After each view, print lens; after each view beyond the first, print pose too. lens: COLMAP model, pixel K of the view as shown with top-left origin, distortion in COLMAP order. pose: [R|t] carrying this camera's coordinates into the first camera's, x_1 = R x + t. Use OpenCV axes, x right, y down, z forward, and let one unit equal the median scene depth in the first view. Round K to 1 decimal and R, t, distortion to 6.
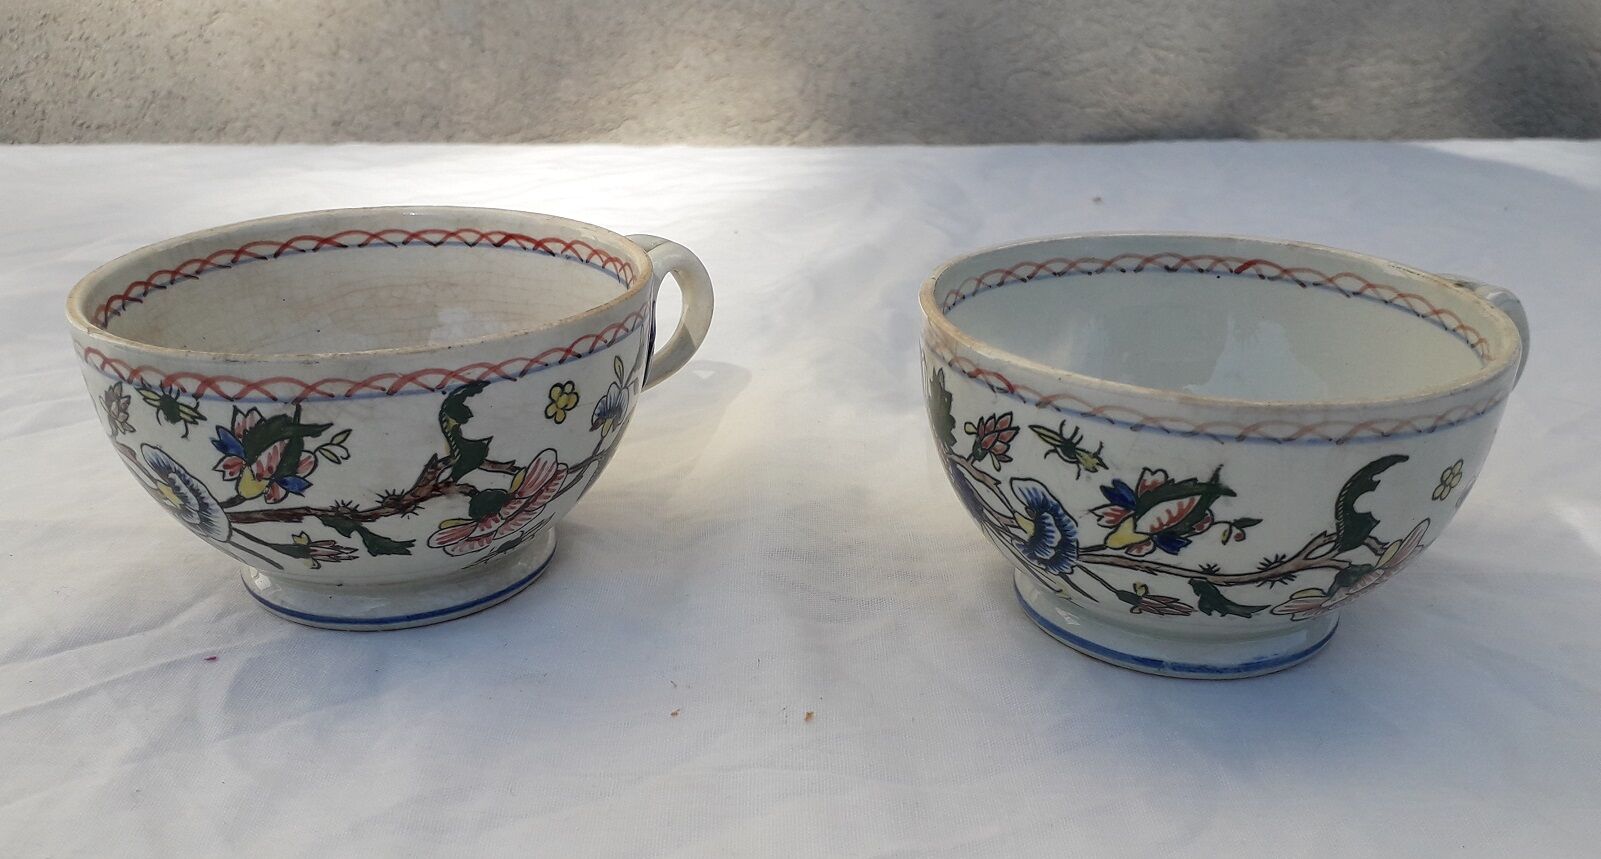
lens RADIAL K [[1231.4, 0, 765.2], [0, 1231.4, 431.6], [0, 0, 1]] dist [-0.039296, -0.019412]
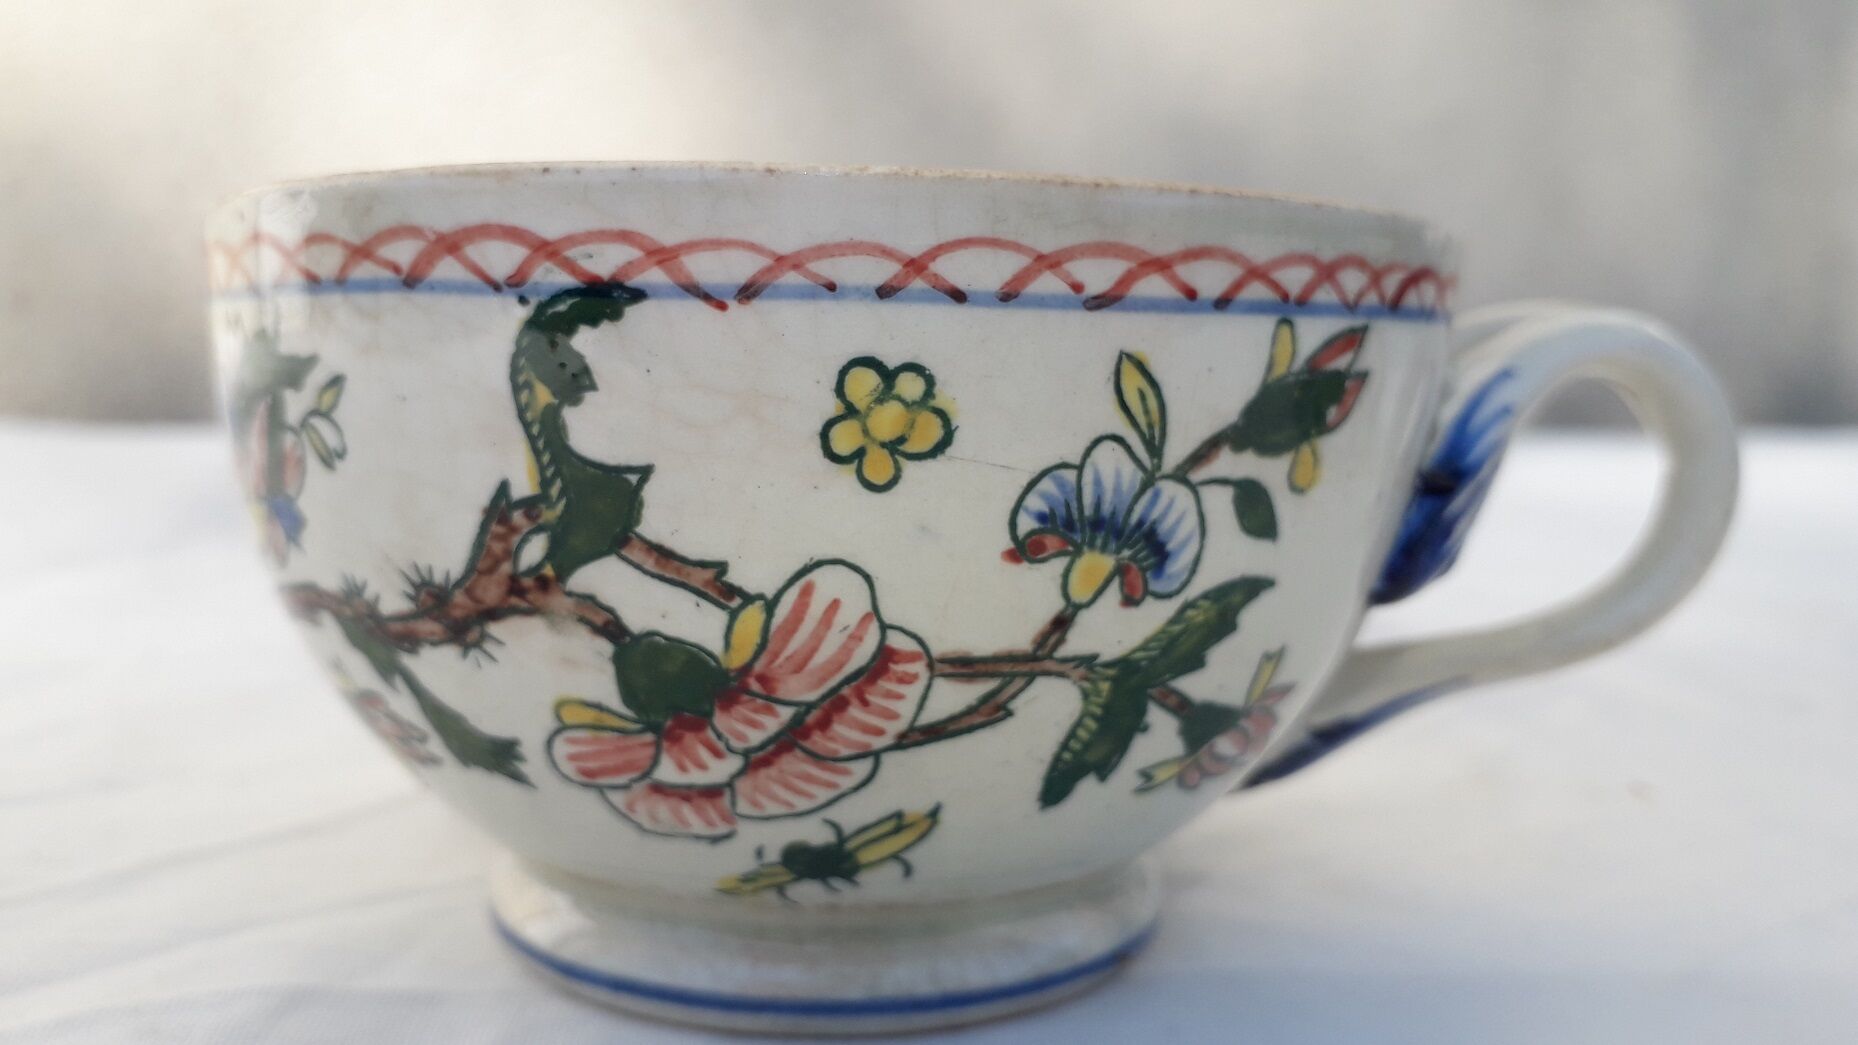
lens RADIAL K [[1655.3, 0, 930.9], [0, 1655.3, 524.1], [0, 0, 1]] dist [-0.008860, -0.002875]
pose [[0.758235, 0.115506, -0.641668, 0.136918], [-0.266963, 0.952898, -0.143930, 0.063491], [0.594819, 0.280434, 0.753357, 0.665621]]
